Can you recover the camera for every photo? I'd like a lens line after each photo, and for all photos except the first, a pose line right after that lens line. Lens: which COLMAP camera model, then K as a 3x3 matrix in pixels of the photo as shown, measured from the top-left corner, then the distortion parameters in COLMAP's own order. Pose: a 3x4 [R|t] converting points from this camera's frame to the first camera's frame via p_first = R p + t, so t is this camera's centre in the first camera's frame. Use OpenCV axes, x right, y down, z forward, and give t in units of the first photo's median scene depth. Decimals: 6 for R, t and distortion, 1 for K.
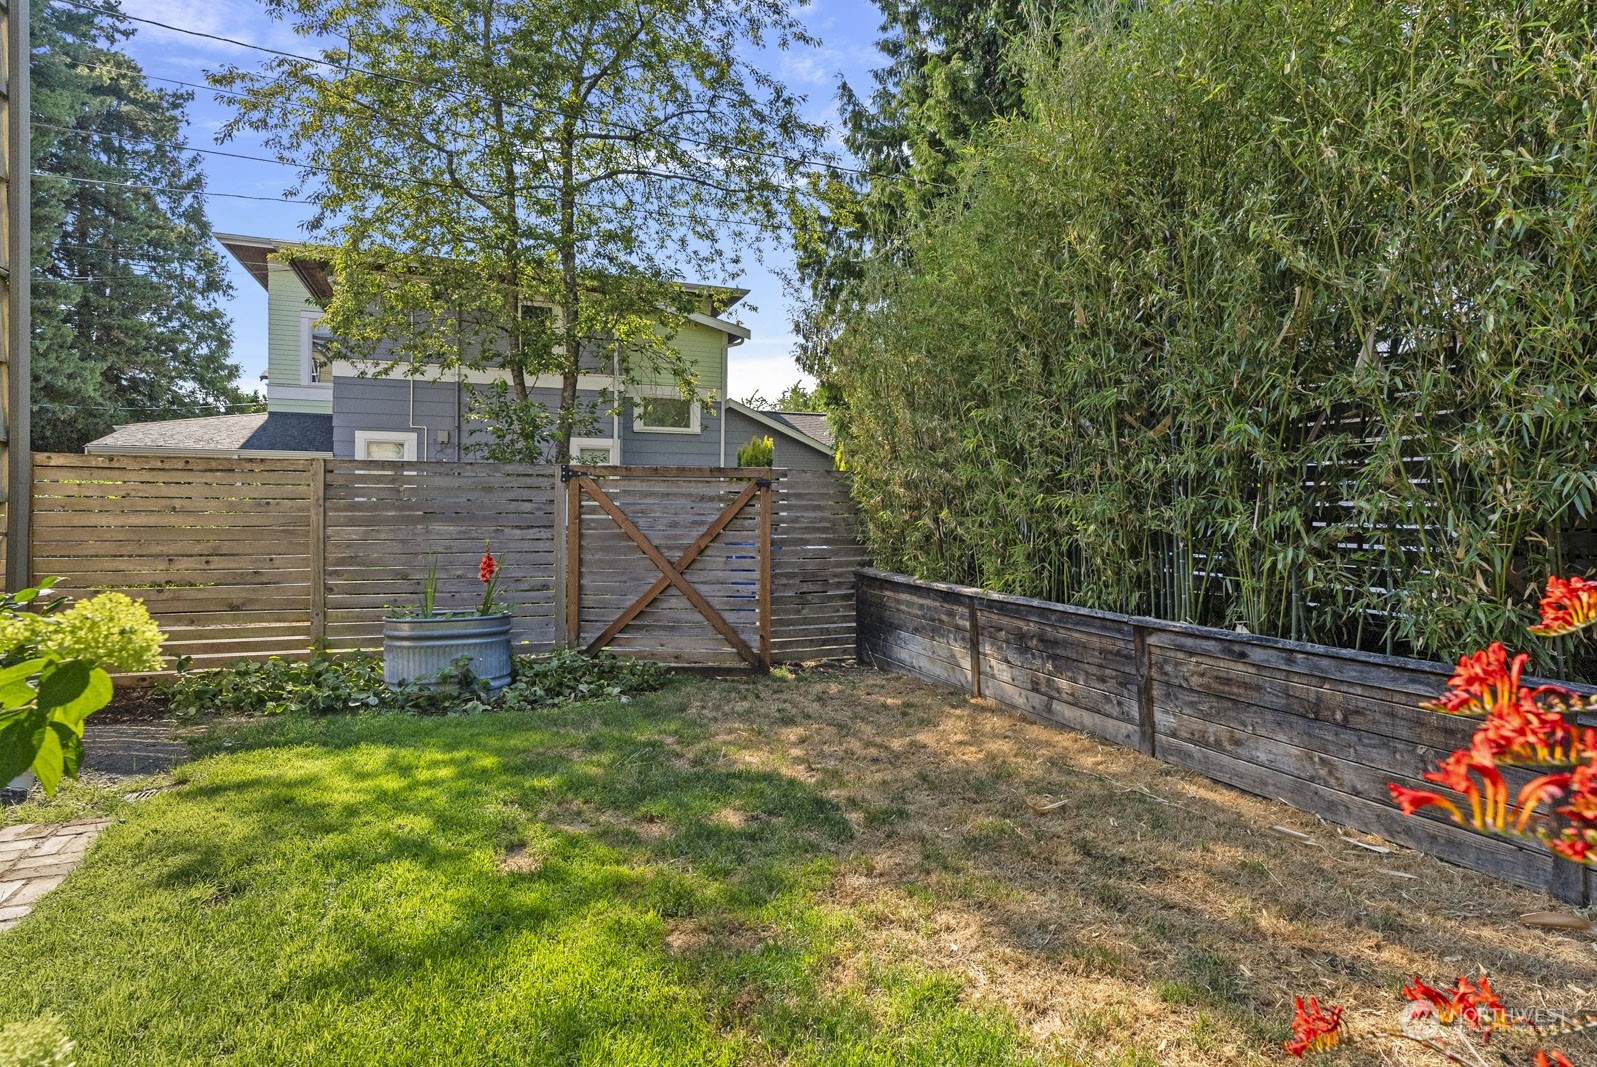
lens RADIAL K [[796.9, 0, 798.5], [0, 796.9, 533.5], [0, 0, 1]] dist [-0.003142, -0.000247]
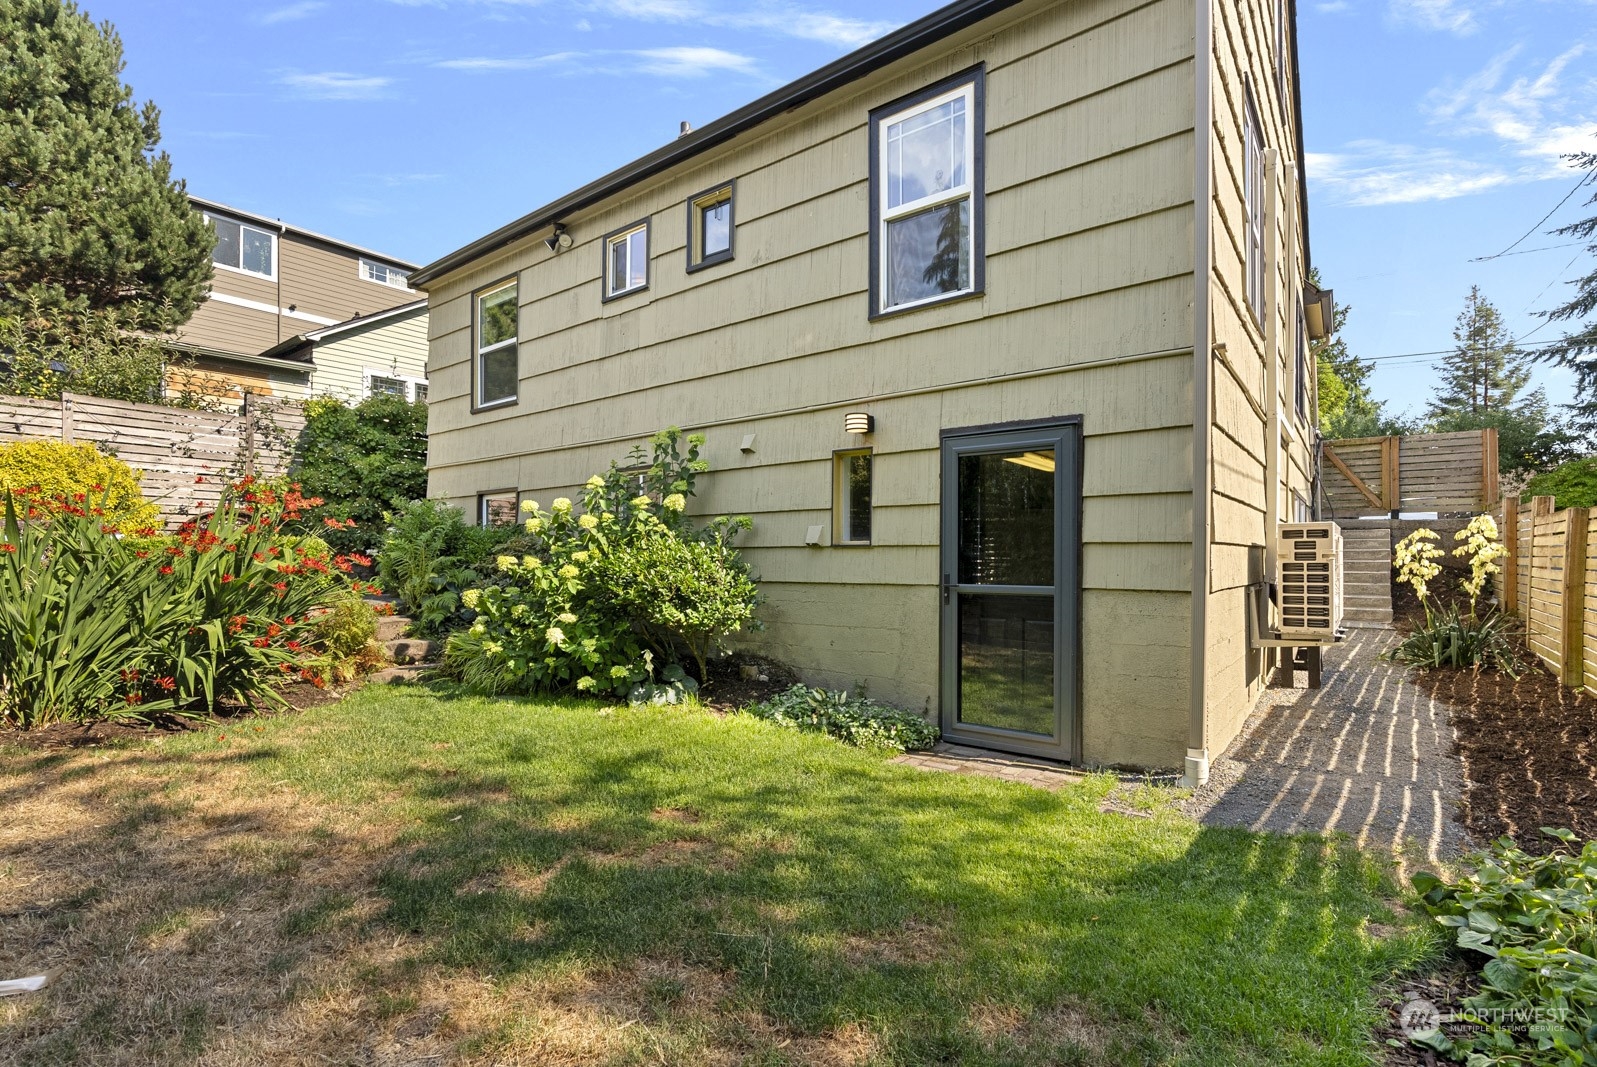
lens RADIAL K [[731.8, 0, 798.5], [0, 731.8, 533.5], [0, 0, 1]] dist [-0.003917, 0.001315]
pose [[-0.865102, -0.025081, -0.500968, 0.073466], [-0.023126, 0.999681, -0.010114, -0.034472], [0.501062, 0.002836, -0.865407, 1.957477]]
